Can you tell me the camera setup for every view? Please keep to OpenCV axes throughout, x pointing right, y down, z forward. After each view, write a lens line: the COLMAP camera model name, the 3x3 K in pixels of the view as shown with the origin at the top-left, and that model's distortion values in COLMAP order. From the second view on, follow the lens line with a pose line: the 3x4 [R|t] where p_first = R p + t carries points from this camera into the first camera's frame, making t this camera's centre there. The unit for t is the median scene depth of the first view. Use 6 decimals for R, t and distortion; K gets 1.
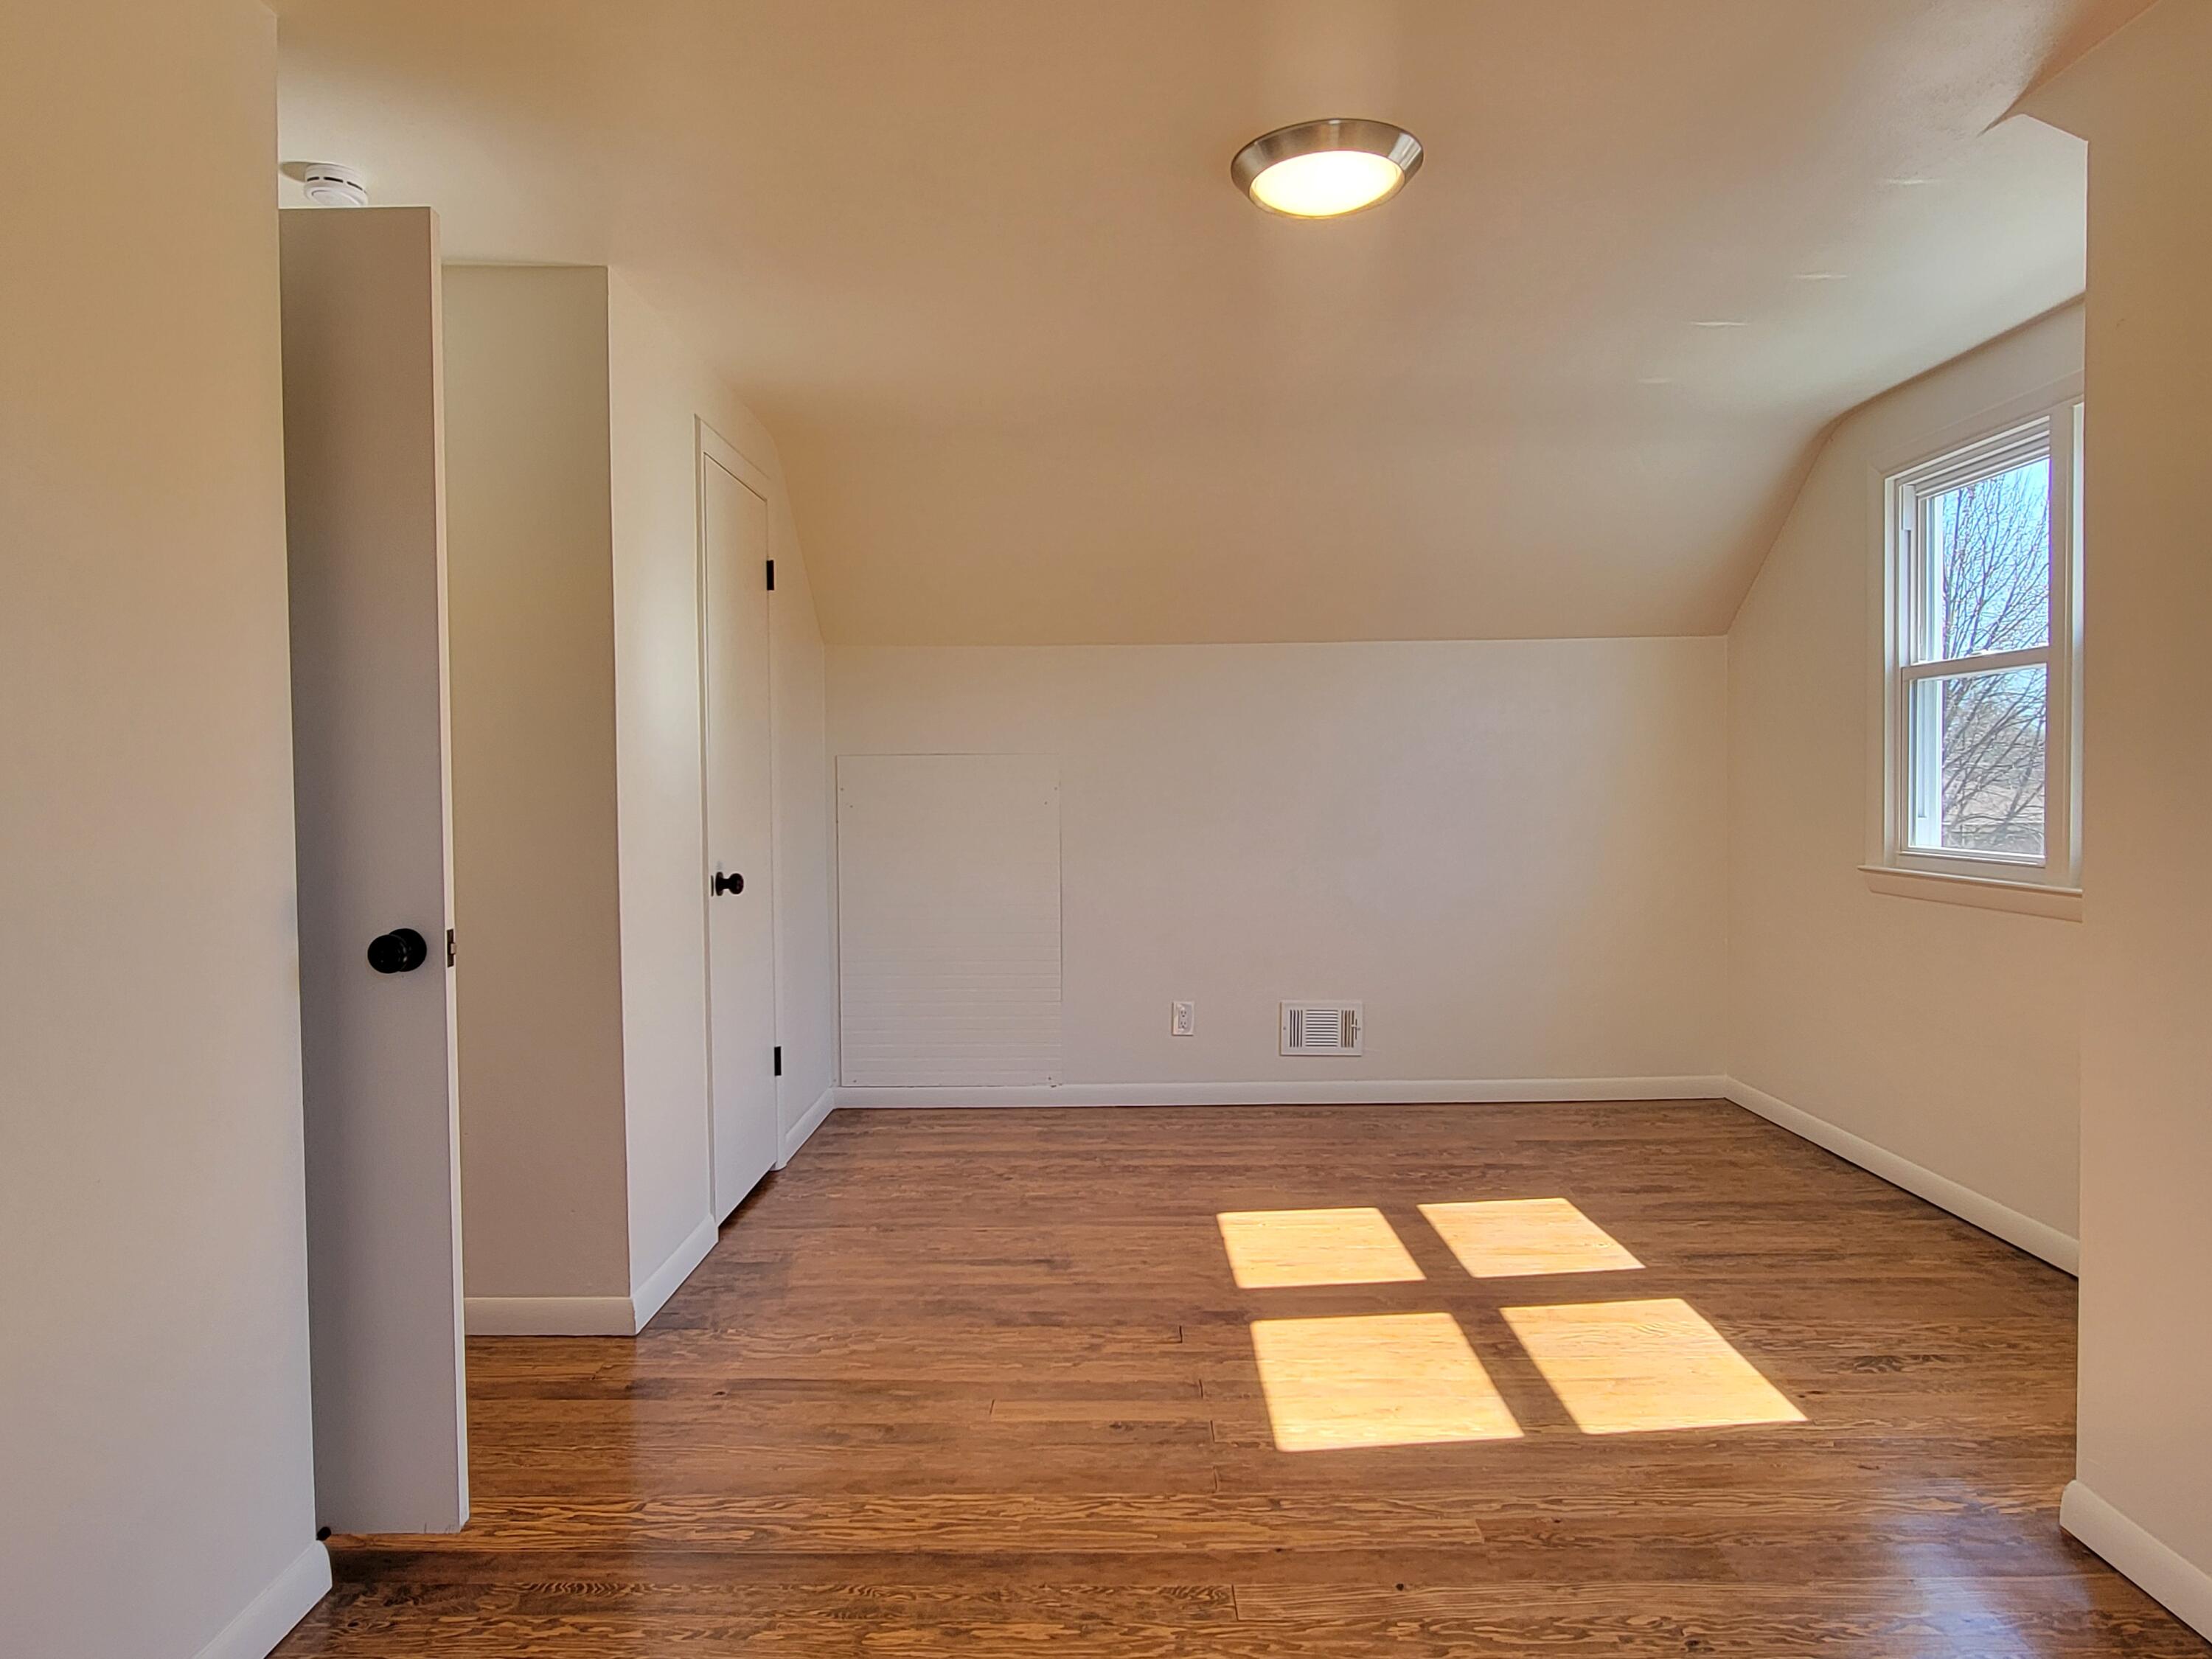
lens RADIAL K [[1347.6, 0, 1106.0], [0, 1347.6, 829.5], [0, 0, 1]] dist [-0.003479, -0.001829]
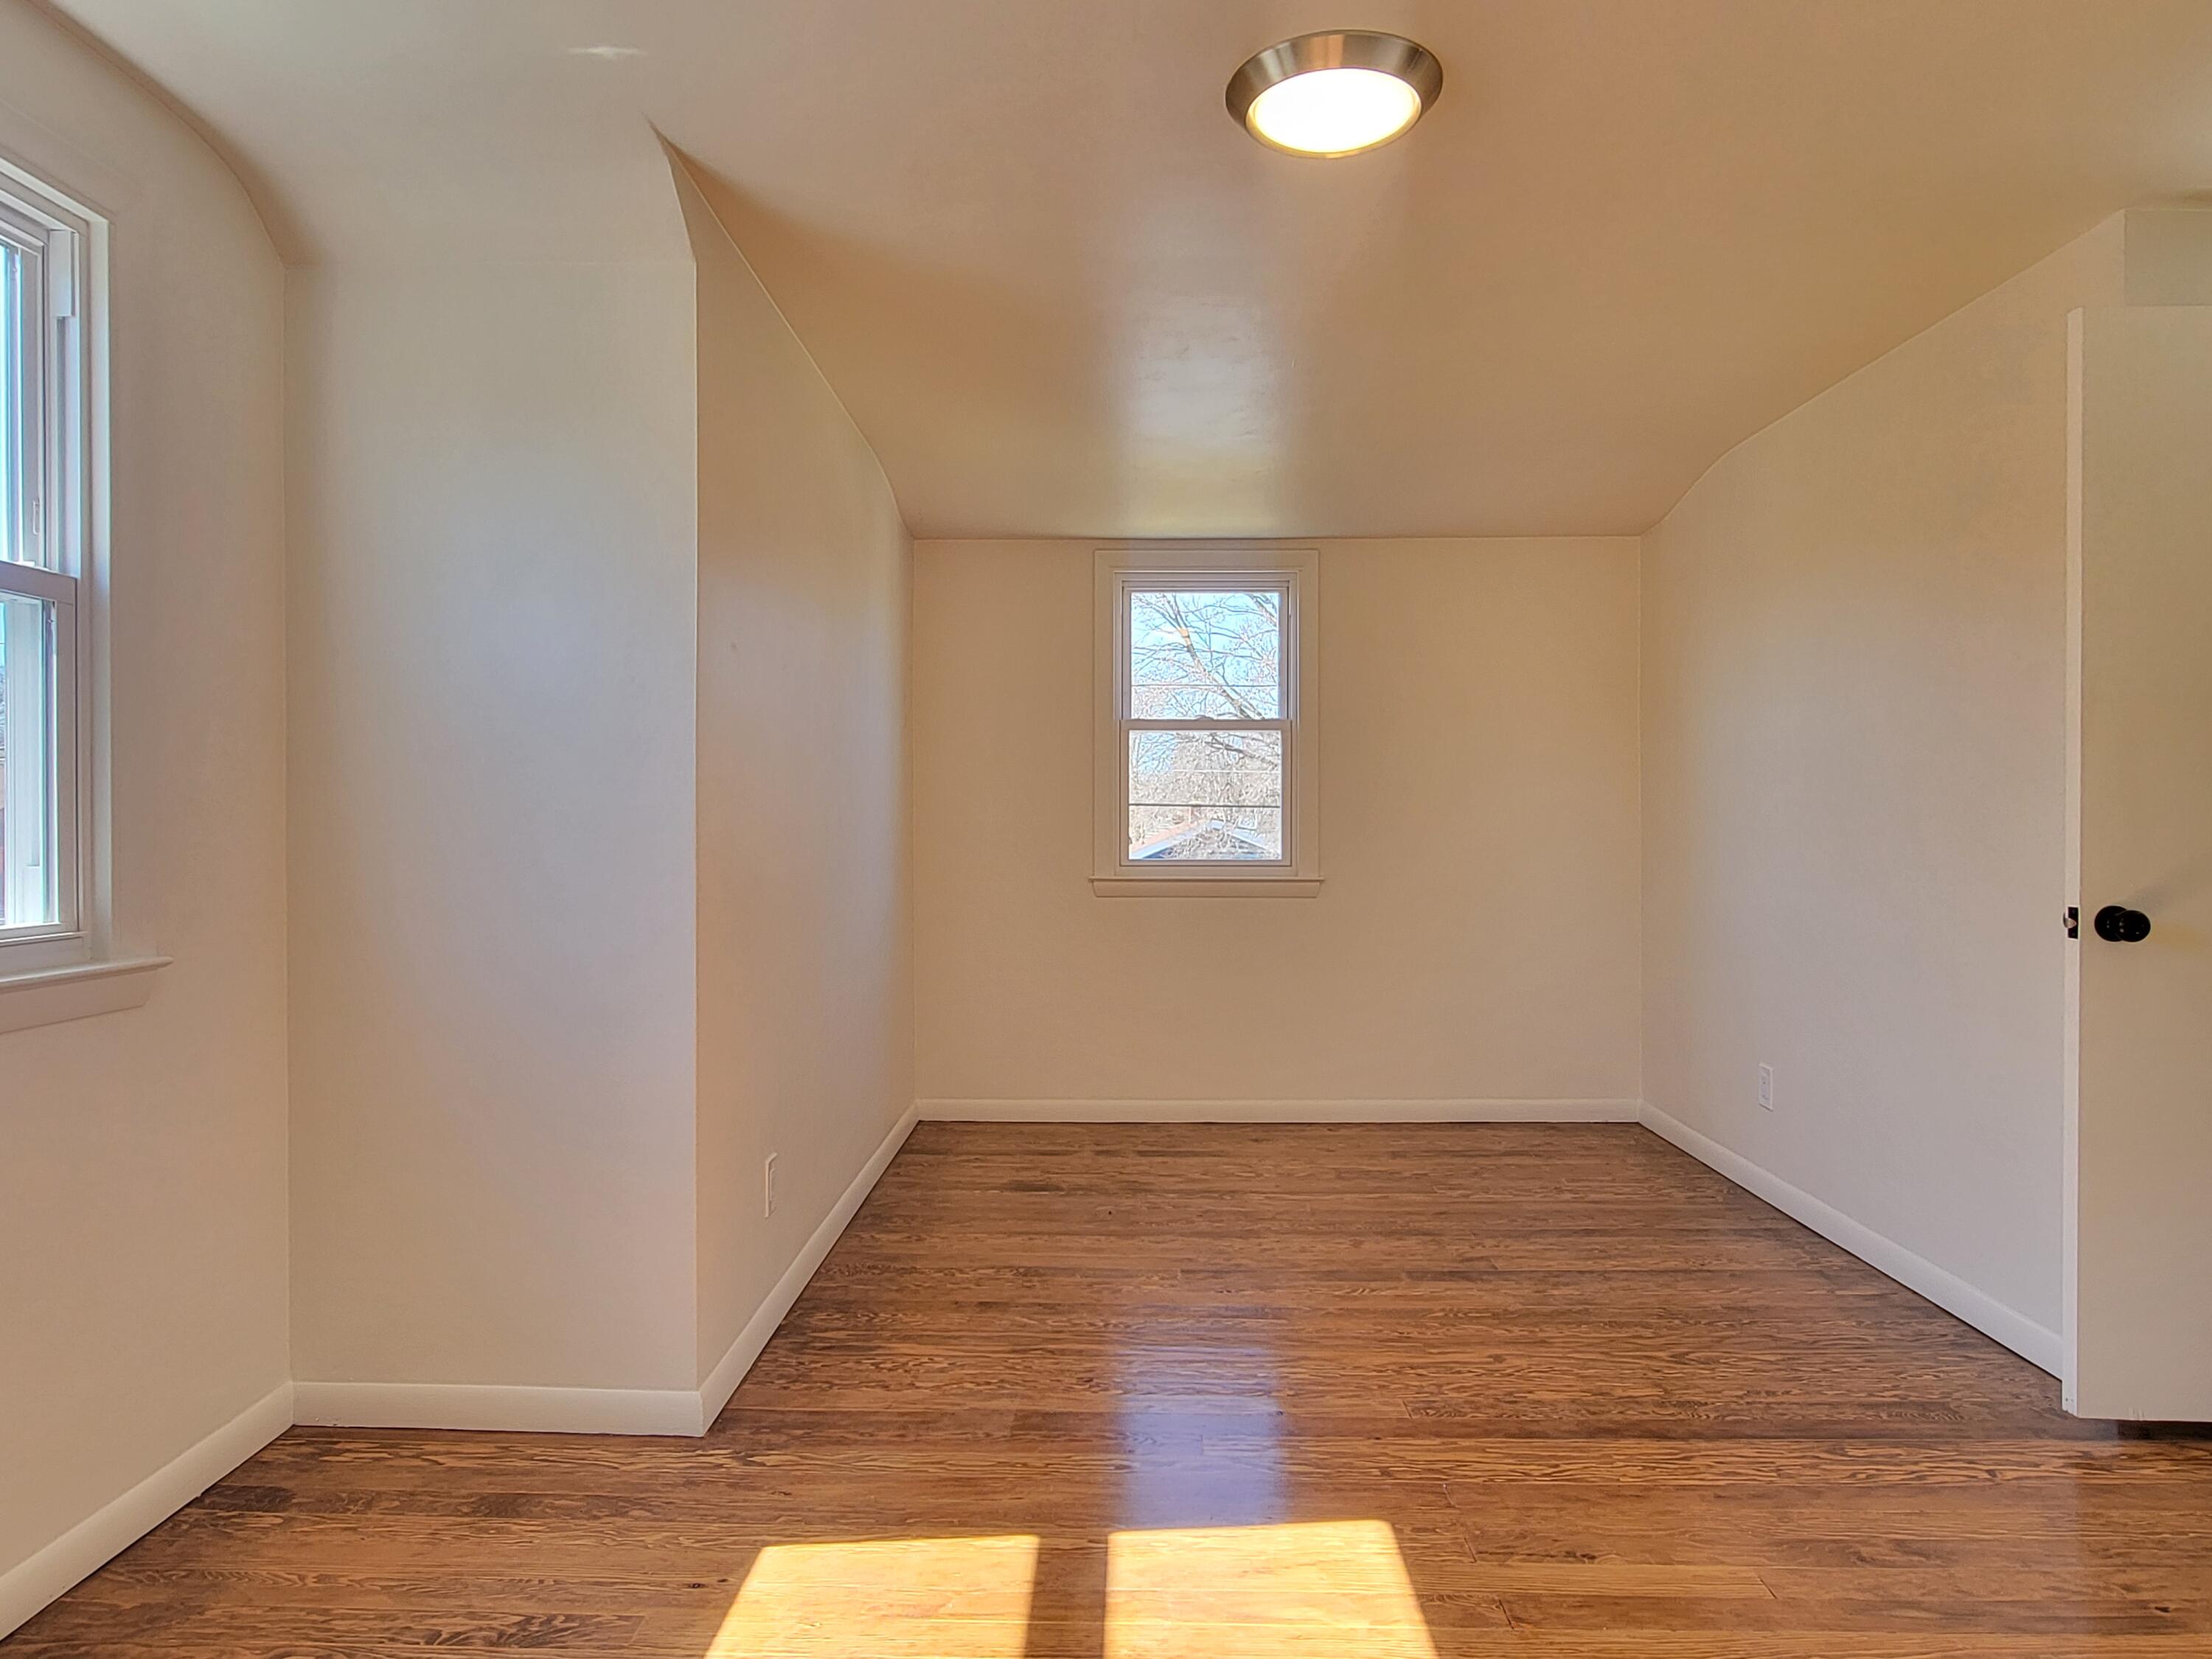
lens RADIAL K [[1347.6, 0, 1106.0], [0, 1347.6, 829.5], [0, 0, 1]] dist [-0.003479, -0.001829]
pose [[-0.999854, 0.010170, 0.013722, 0.194143], [0.010737, 0.999064, 0.041895, -0.029089], [-0.013283, 0.042036, -0.999028, 1.215926]]
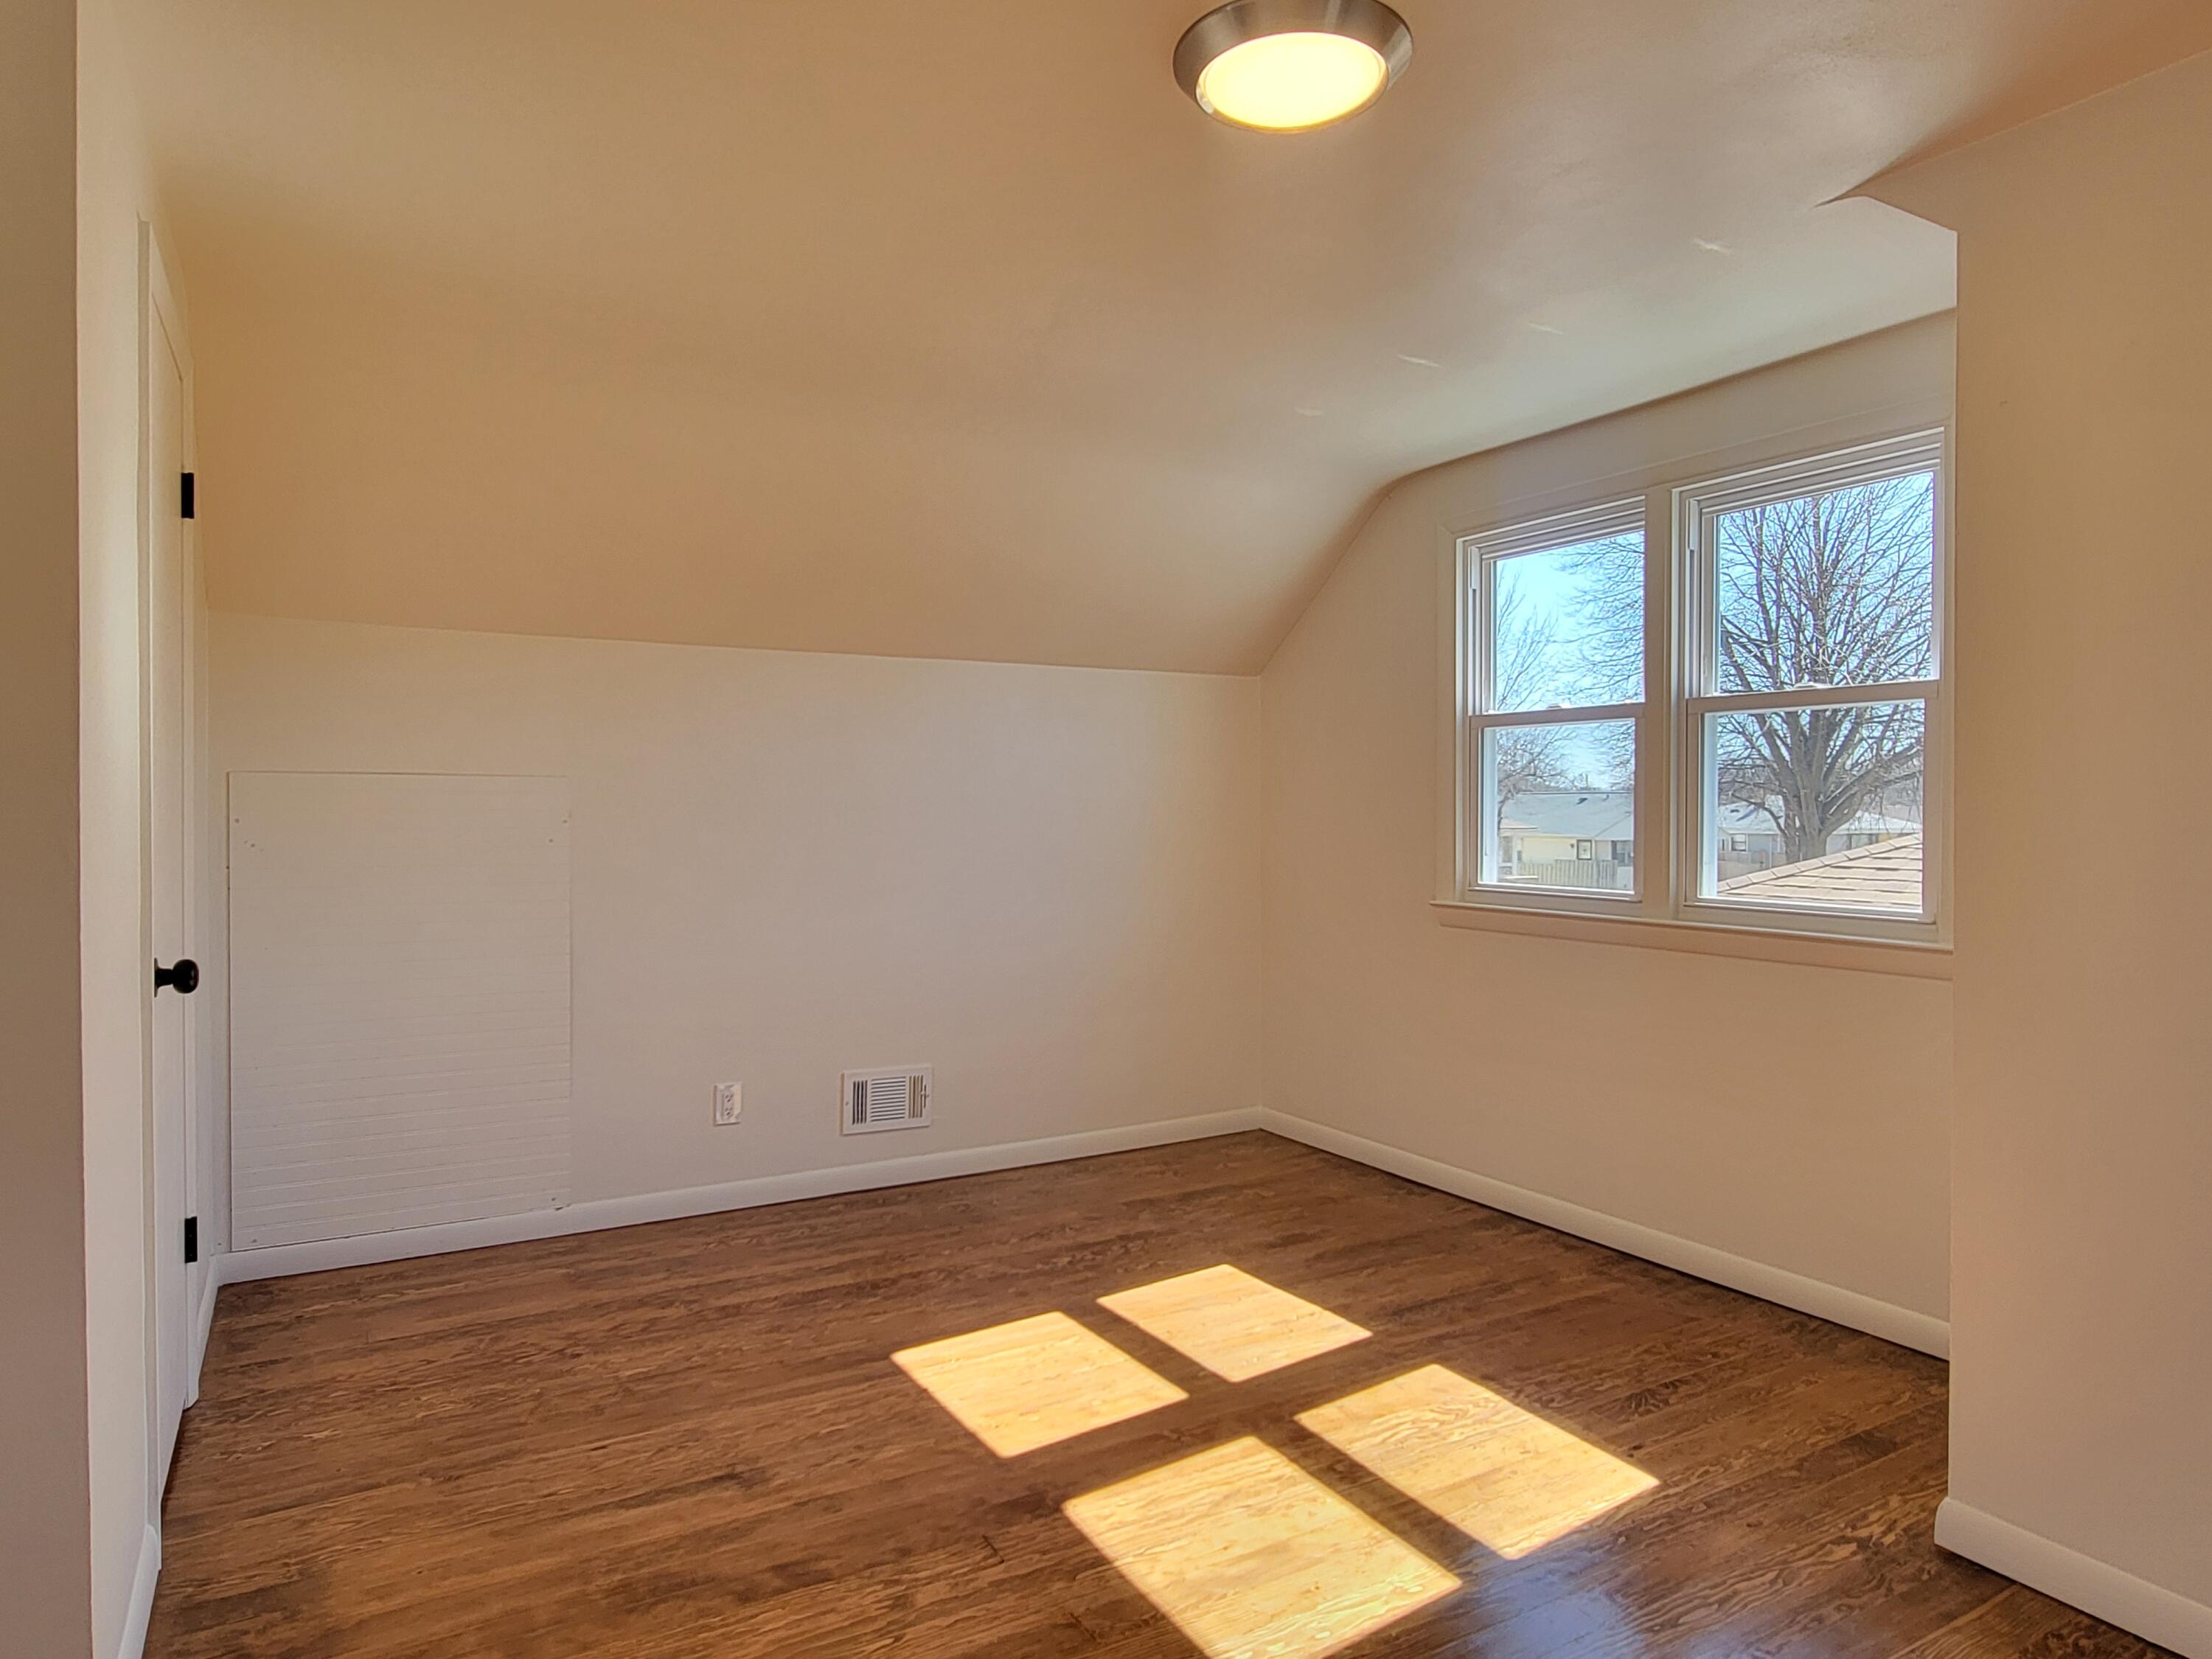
lens RADIAL K [[1347.6, 0, 1106.0], [0, 1347.6, 829.5], [0, 0, 1]] dist [-0.003479, -0.001829]
pose [[0.862304, 0.003547, 0.506379, -0.213777], [0.006768, 0.999805, -0.018529, -0.012107], [-0.506346, 0.019405, 0.862112, 0.238270]]
